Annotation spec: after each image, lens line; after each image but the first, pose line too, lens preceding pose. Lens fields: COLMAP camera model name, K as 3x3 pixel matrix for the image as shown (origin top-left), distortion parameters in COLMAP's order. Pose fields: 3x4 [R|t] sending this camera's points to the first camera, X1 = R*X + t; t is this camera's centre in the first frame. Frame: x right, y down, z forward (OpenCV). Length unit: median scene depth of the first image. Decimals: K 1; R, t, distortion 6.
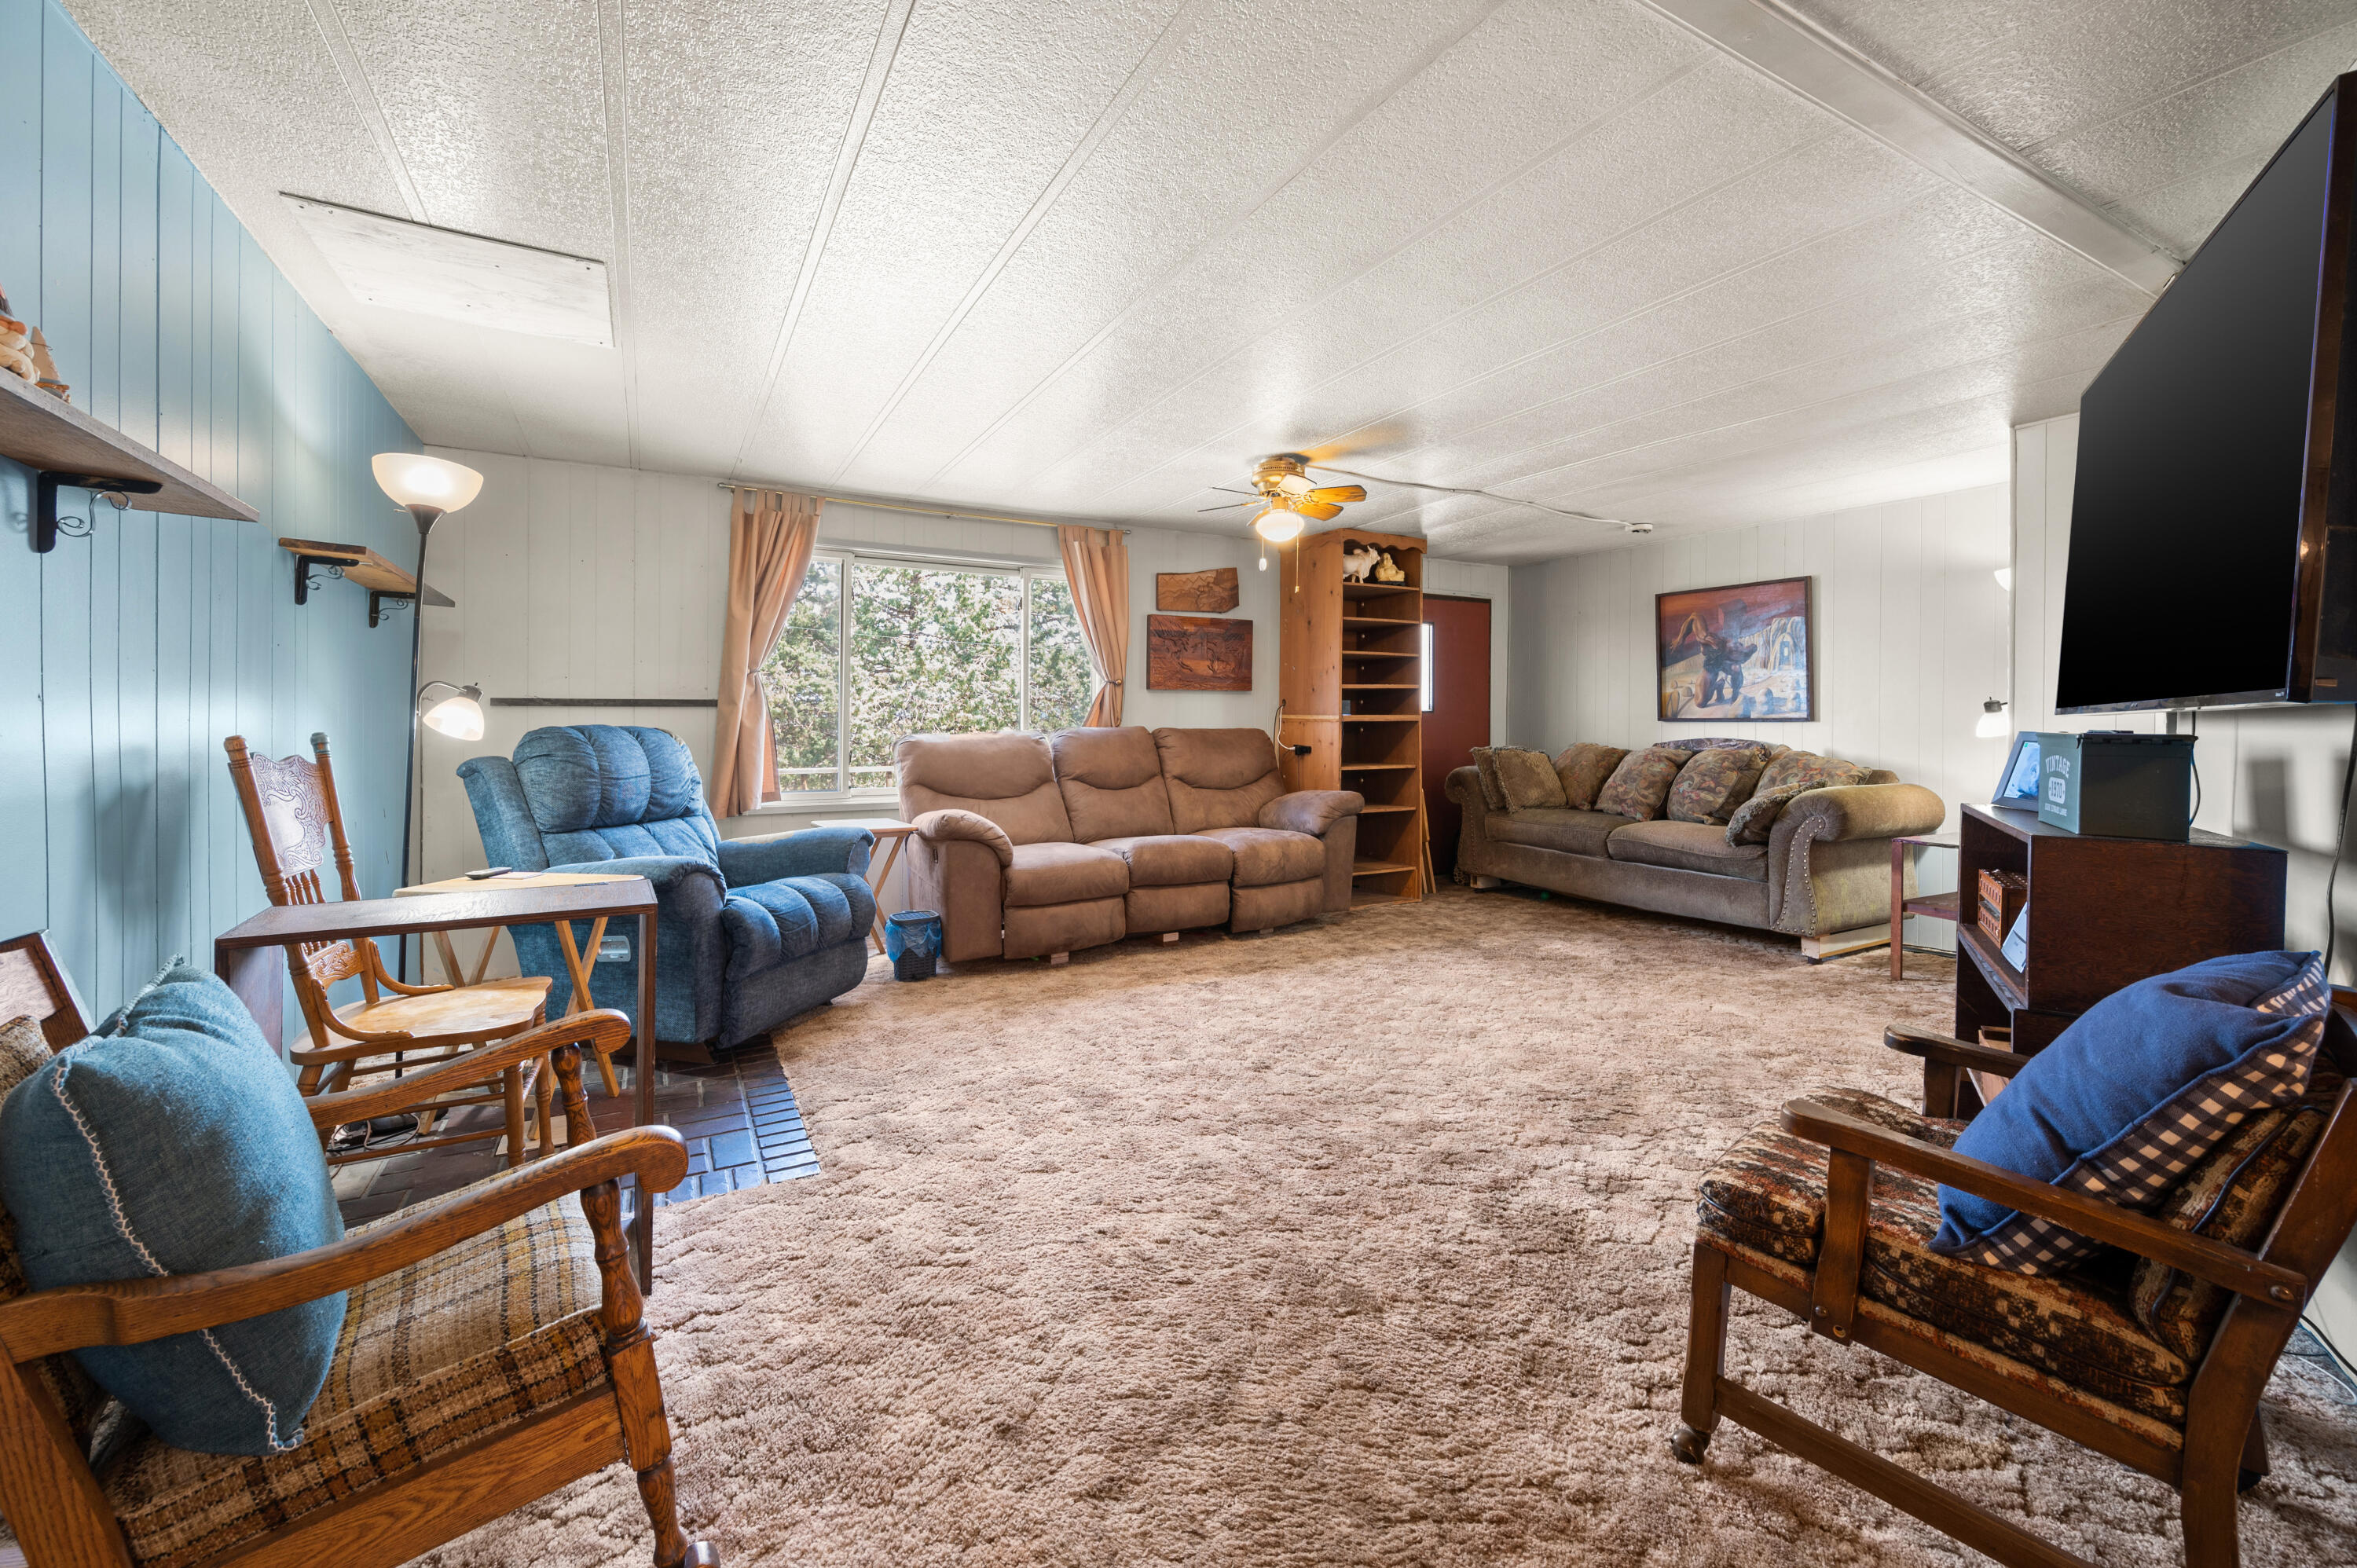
lens RADIAL K [[952.0, 0, 1182.8], [0, 952.0, 747.0], [0, 0, 1]] dist [-0.001061, -0.000074]
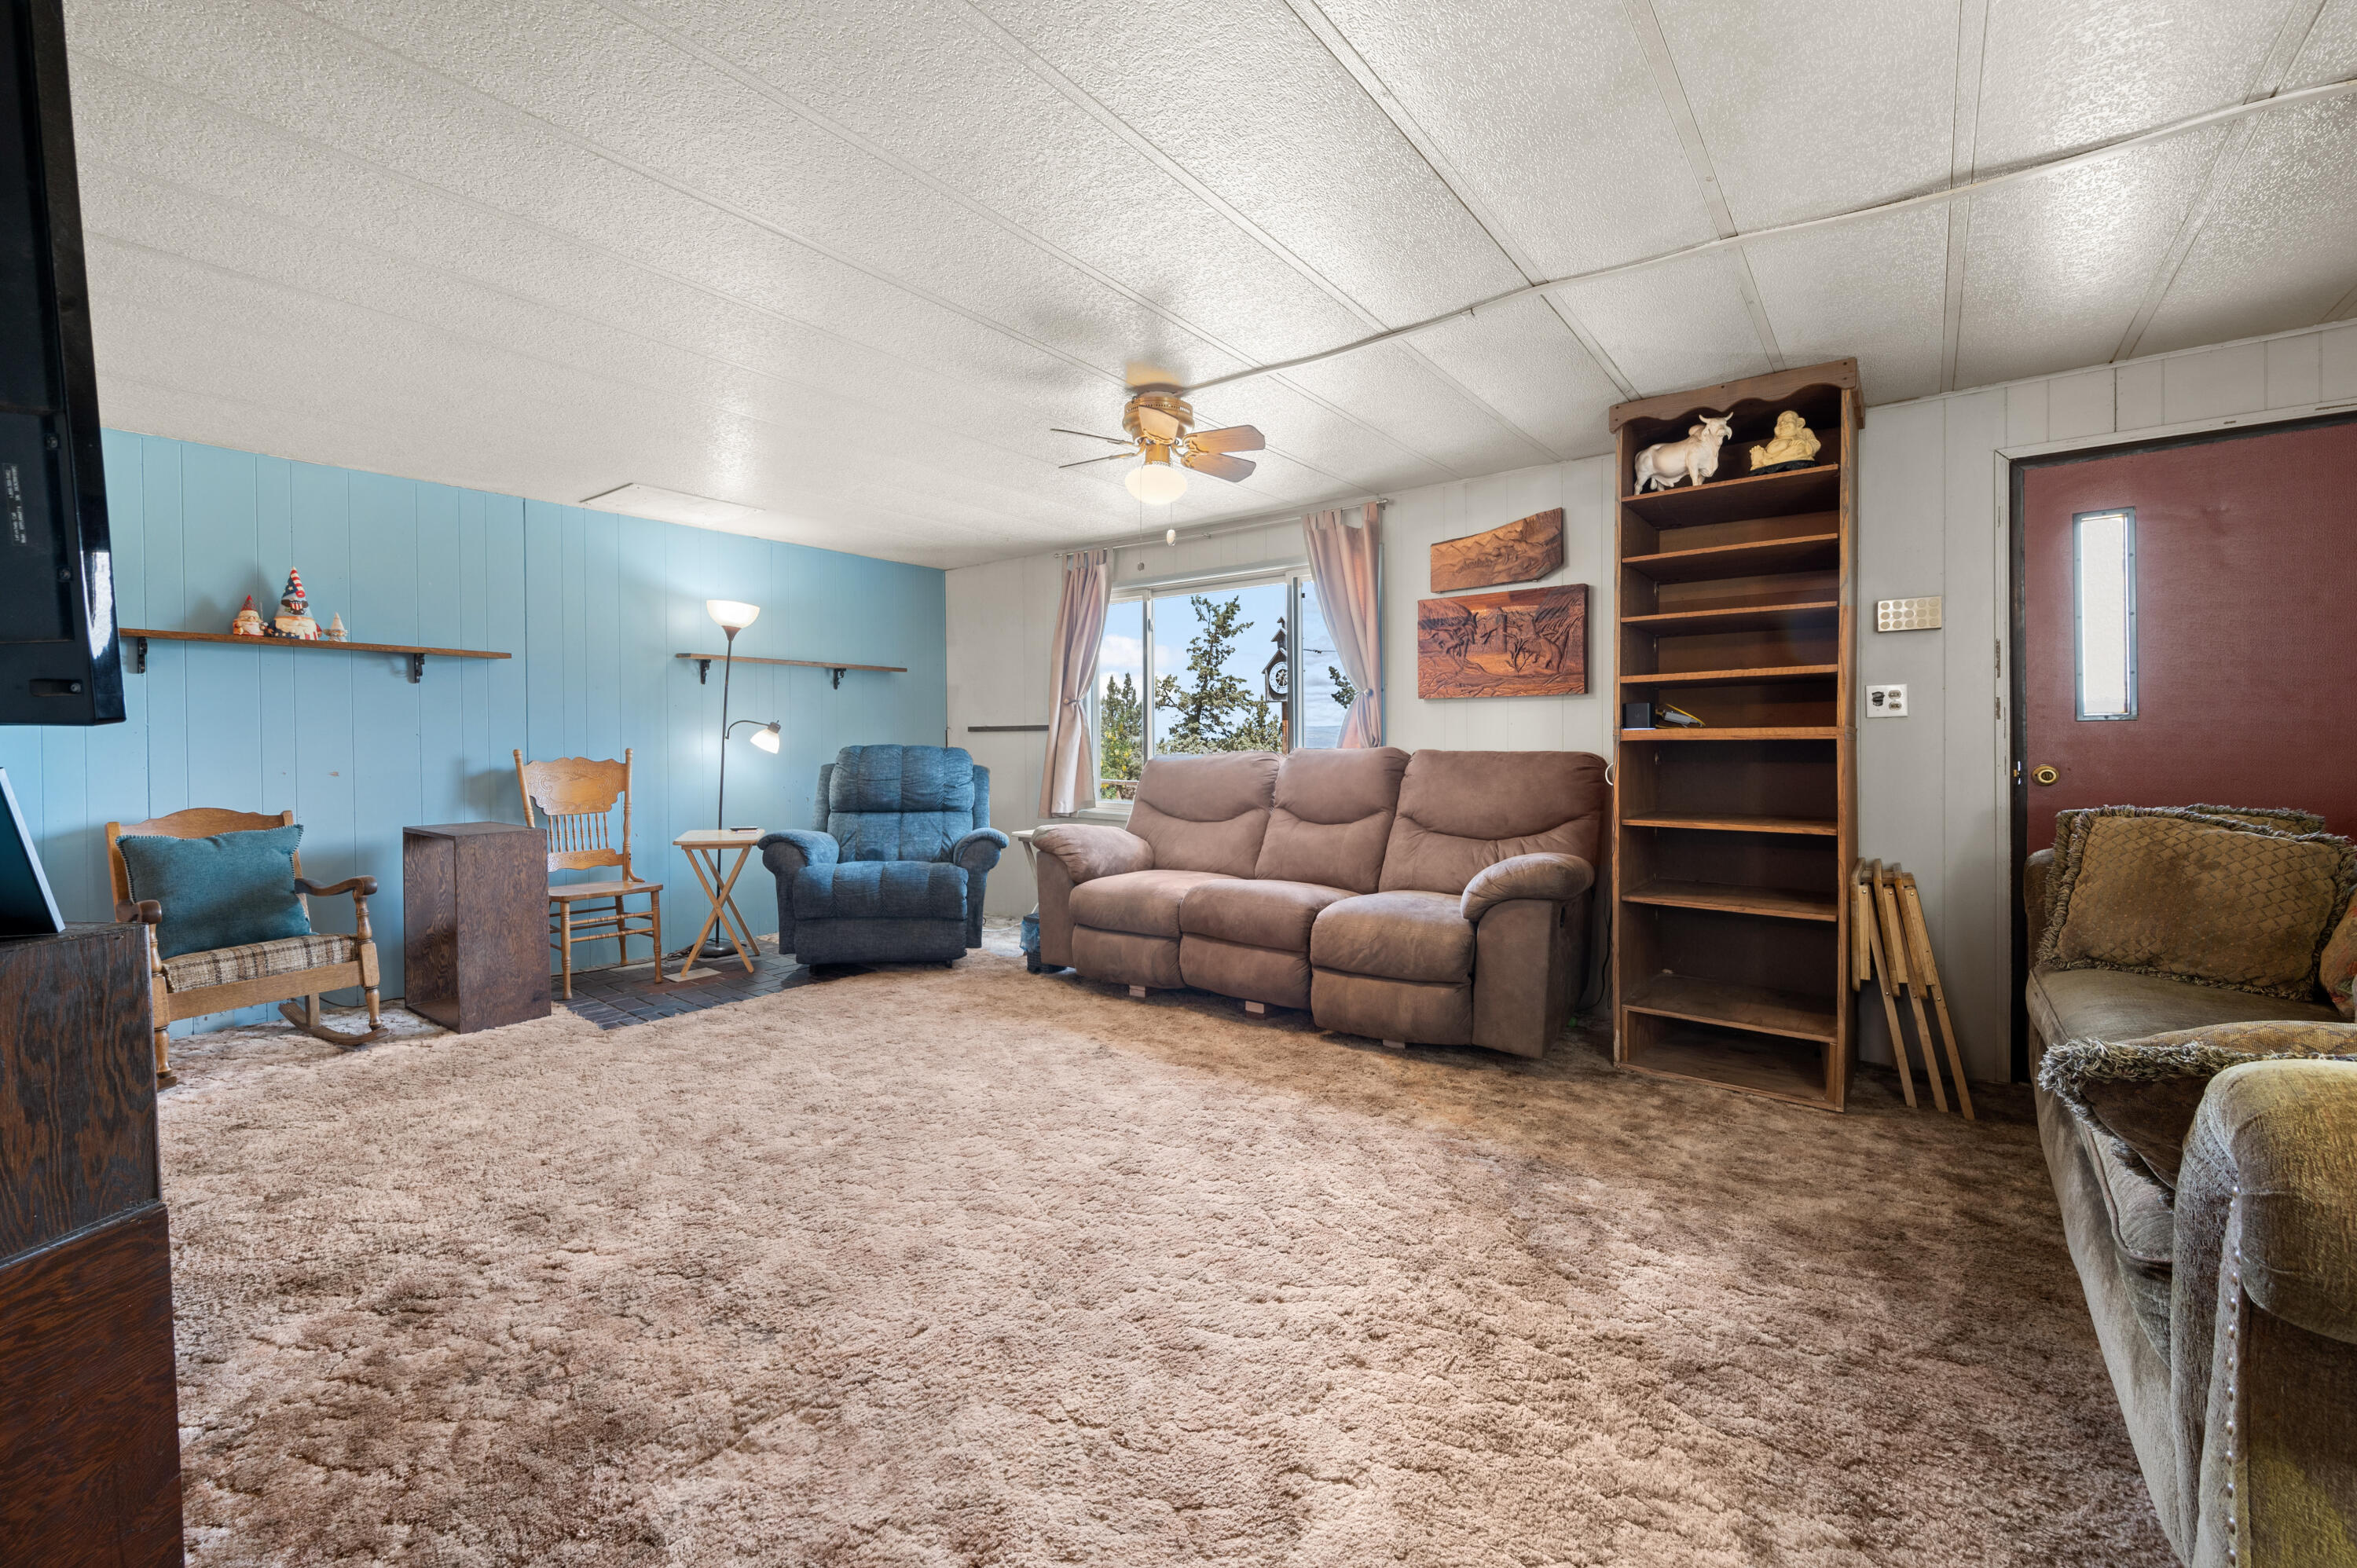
lens RADIAL K [[952.0, 0, 1182.8], [0, 952.0, 747.0], [0, 0, 1]] dist [-0.001061, -0.000074]
pose [[0.381894, 0.004478, -0.924195, 0.690719], [-0.022446, 0.999738, -0.004431, -0.015944], [0.923933, 0.022437, 0.381895, 0.613617]]
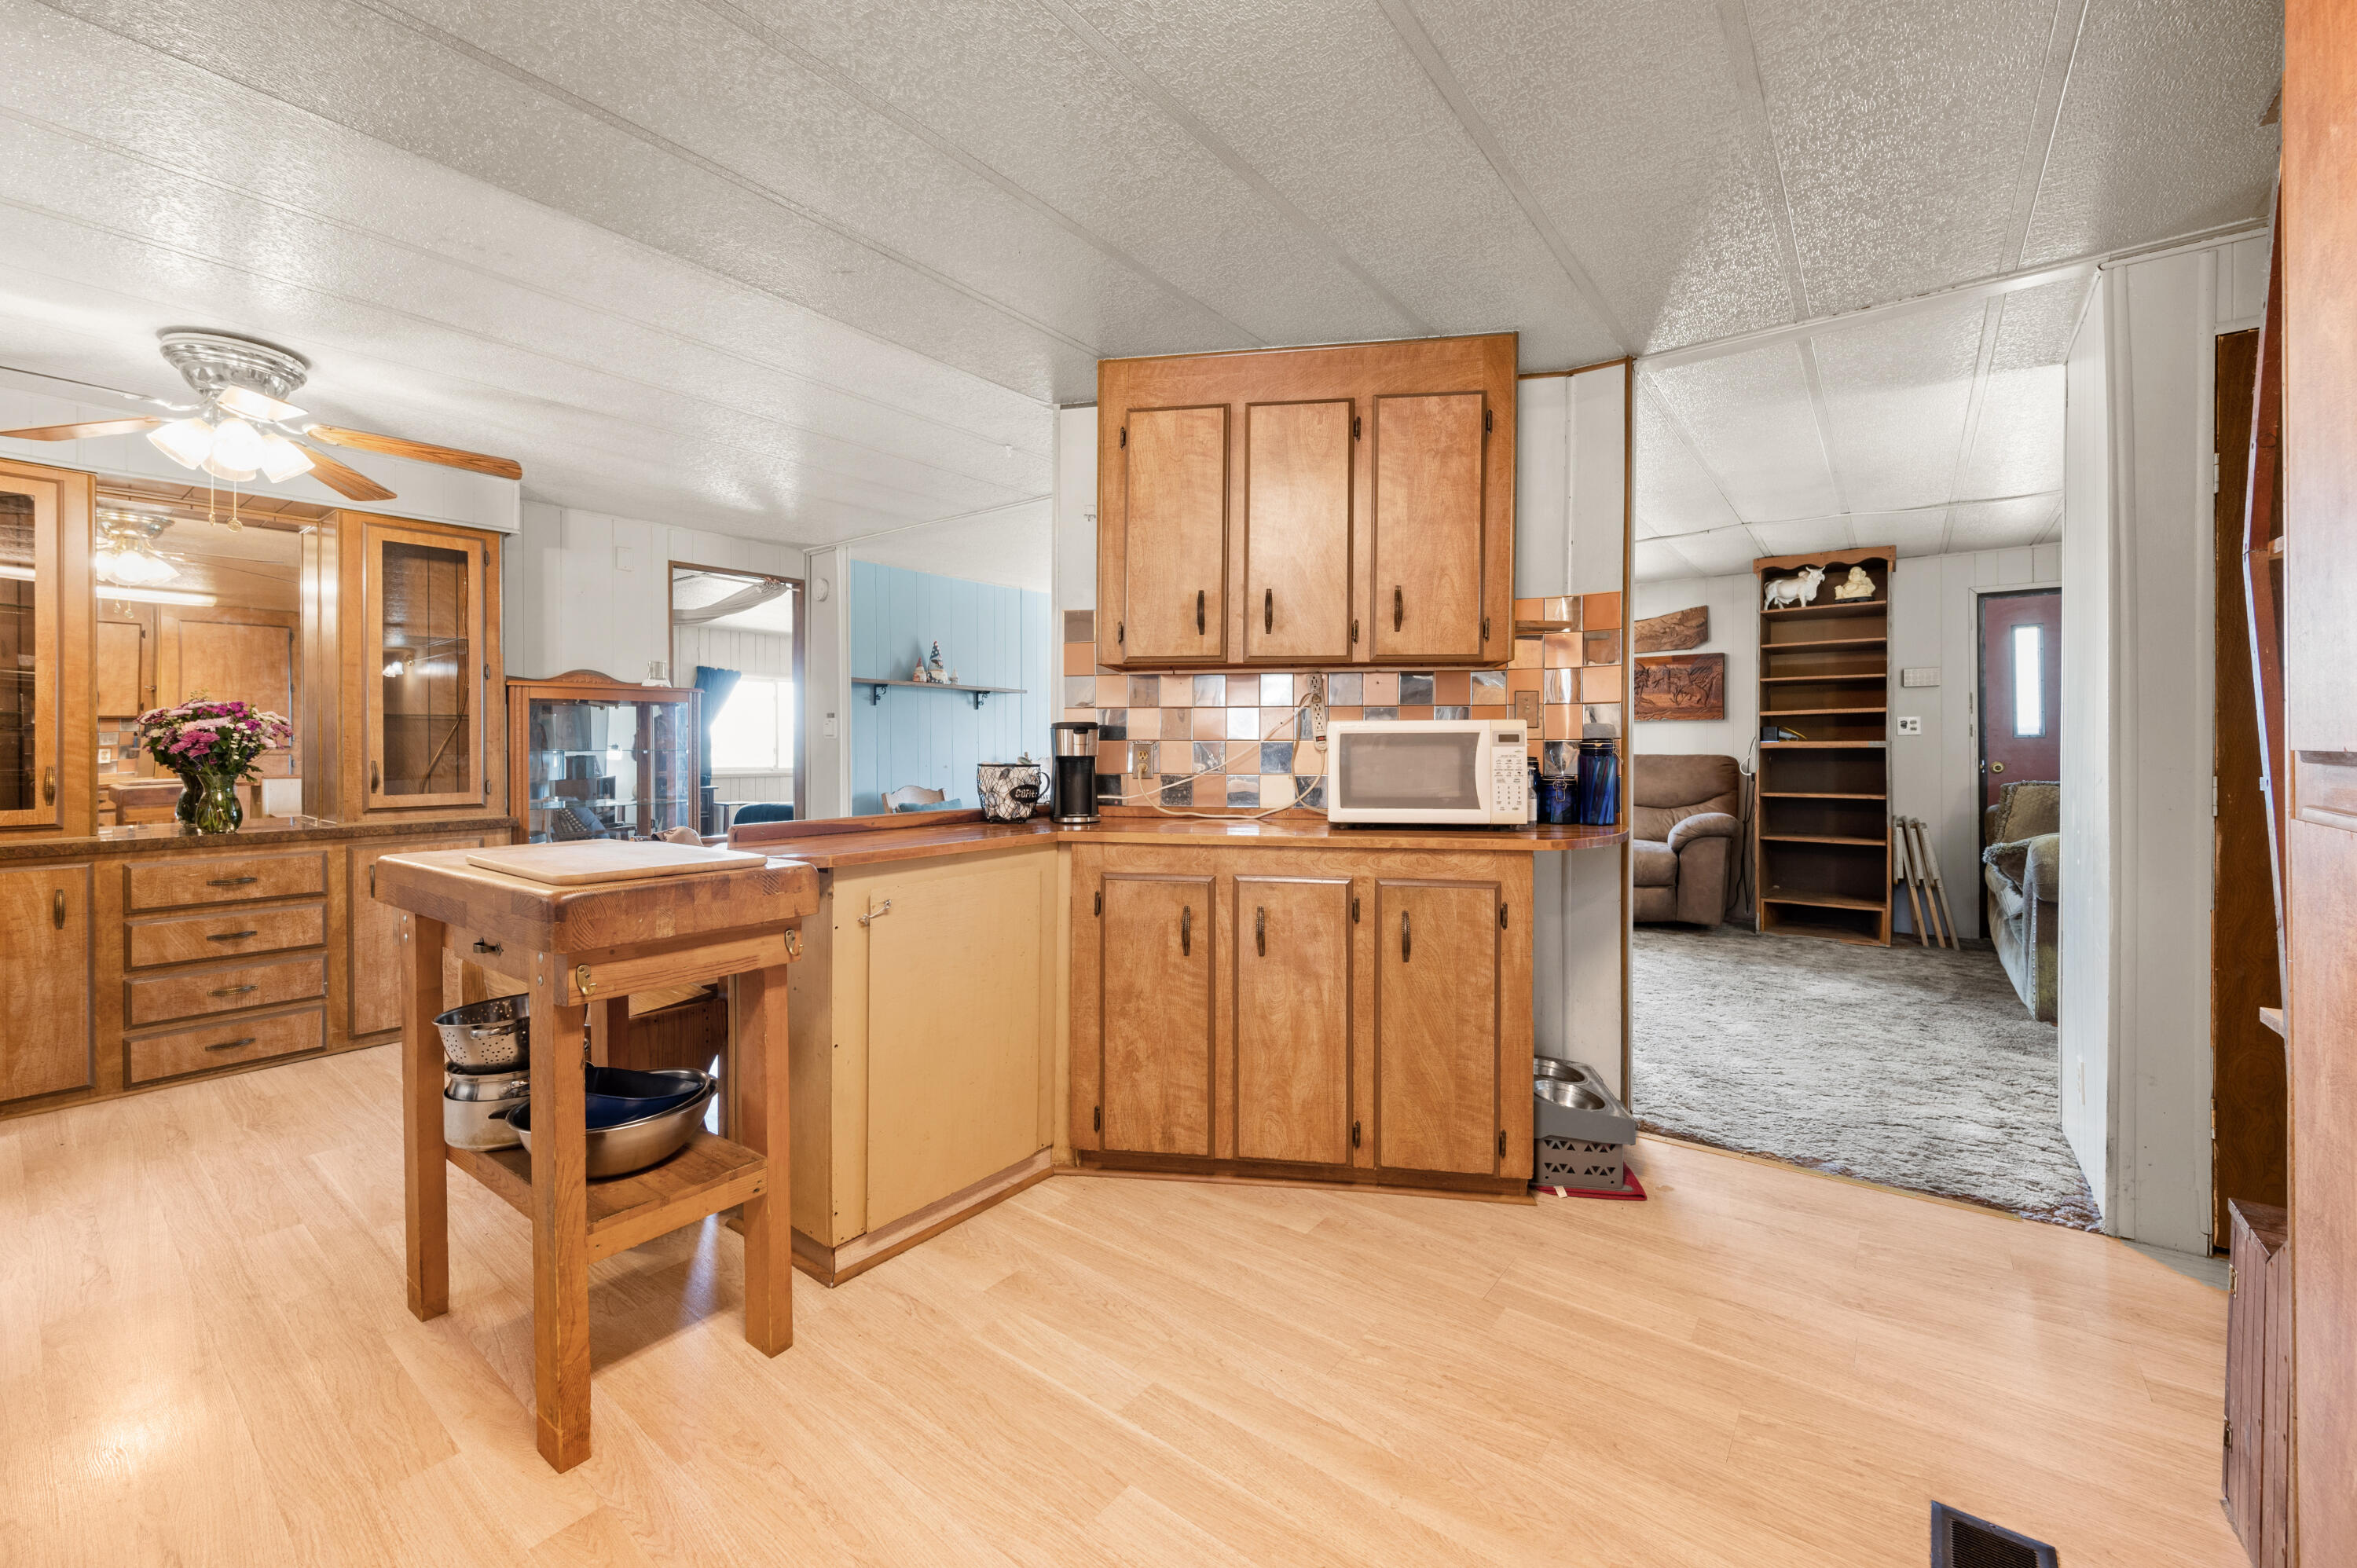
lens RADIAL K [[952.0, 0, 1182.8], [0, 952.0, 747.0], [0, 0, 1]] dist [-0.001061, -0.000074]
pose [[0.389477, -0.003644, -0.921029, 0.991725], [-0.025598, 0.999563, -0.014779, 0.003629], [0.920680, 0.029333, 0.389214, 0.047438]]
